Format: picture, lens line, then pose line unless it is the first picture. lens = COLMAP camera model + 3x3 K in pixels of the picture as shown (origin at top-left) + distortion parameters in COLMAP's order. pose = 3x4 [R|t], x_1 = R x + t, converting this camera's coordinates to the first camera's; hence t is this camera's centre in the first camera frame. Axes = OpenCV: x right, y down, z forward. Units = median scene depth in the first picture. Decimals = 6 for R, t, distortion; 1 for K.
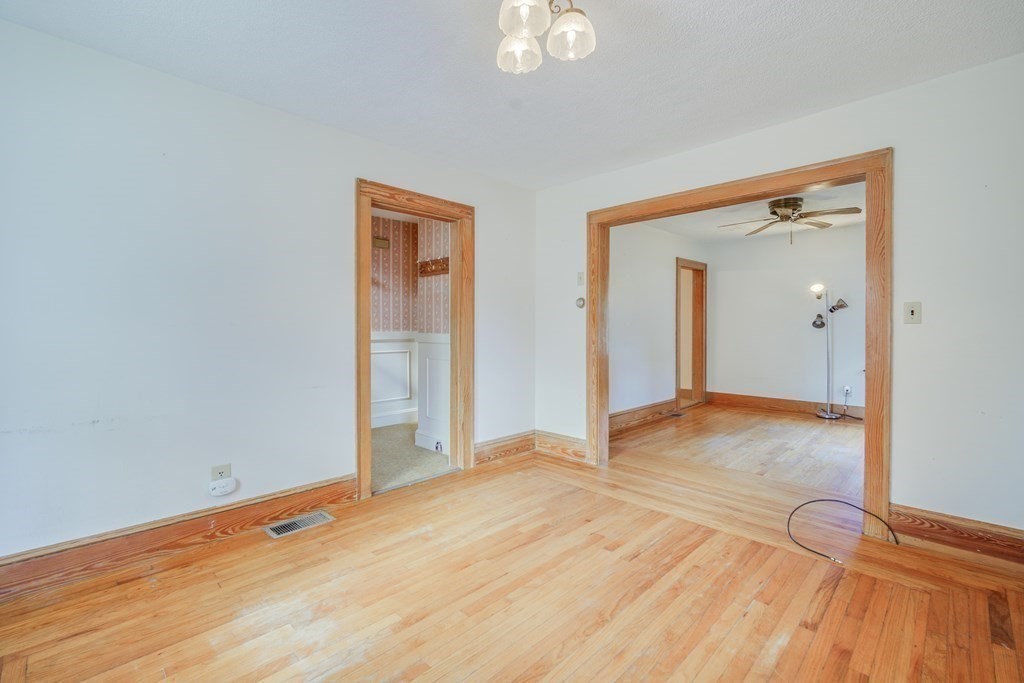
lens RADIAL K [[454.8, 0, 509.7], [0, 454.8, 335.7], [0, 0, 1]] dist [0.000290, -0.000276]
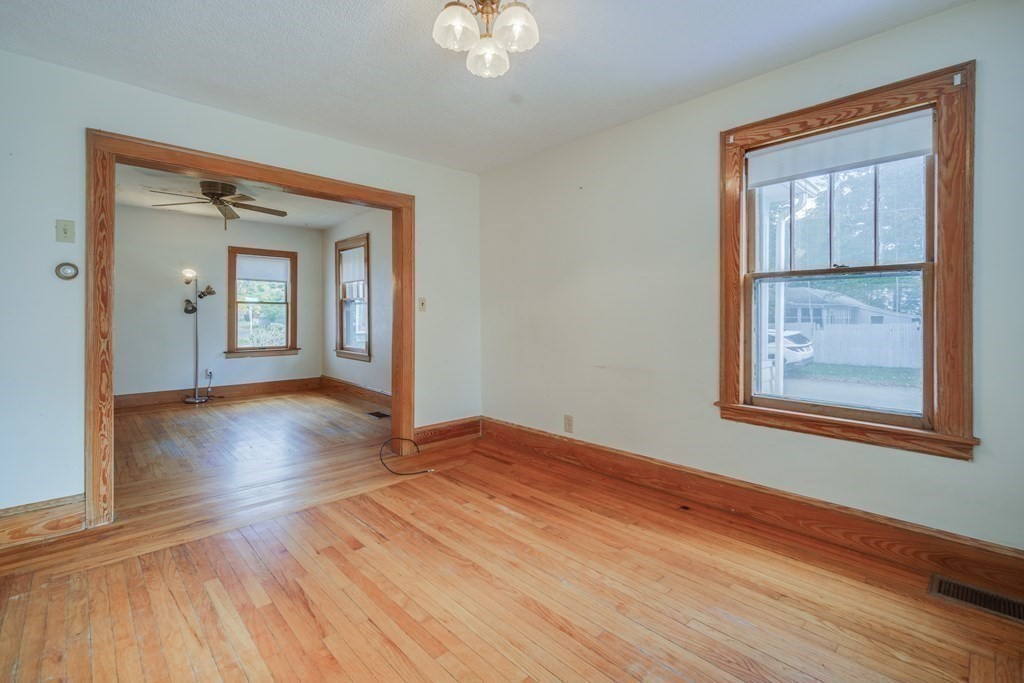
lens RADIAL K [[461.4, 0, 511.4], [0, 461.4, 315.8], [0, 0, 1]] dist [-0.000664, -0.000135]
pose [[0.026489, -0.003676, 0.999642, -0.731931], [0.015093, 0.999881, 0.003277, -0.010264], [-0.999535, 0.015001, 0.026542, 0.652614]]
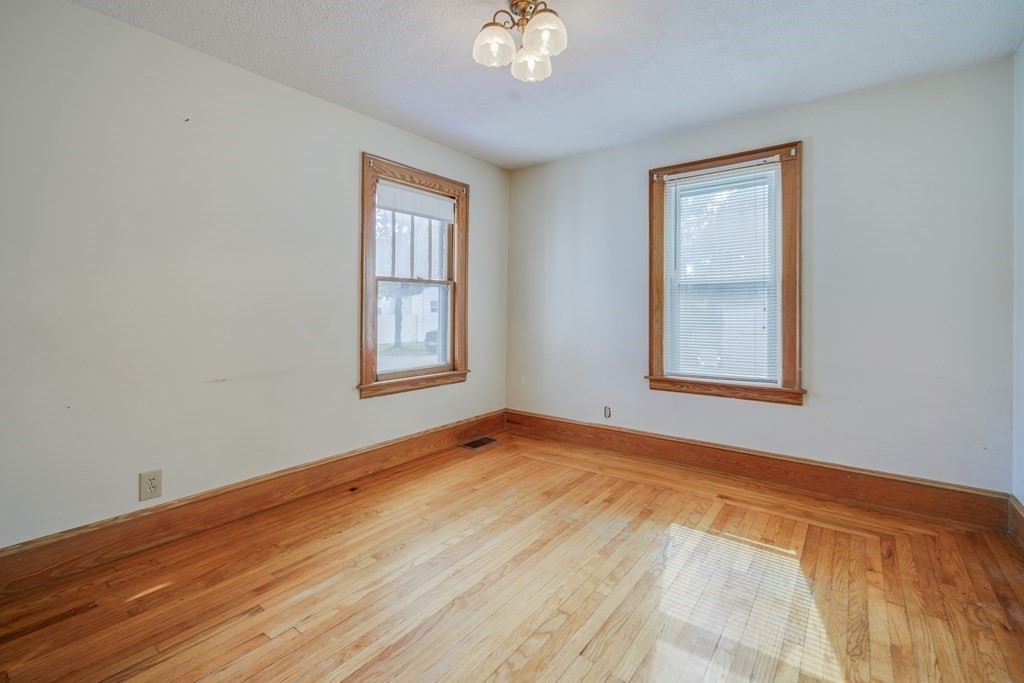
lens RADIAL K [[457.4, 0, 510.5], [0, 457.4, 309.1], [0, 0, 1]] dist [0.001469, -0.000758]
pose [[-0.990922, 0.000121, -0.134438, 0.179985], [-0.001995, 0.999876, 0.015606, -0.023019], [0.134423, 0.015733, -0.990799, 1.523478]]
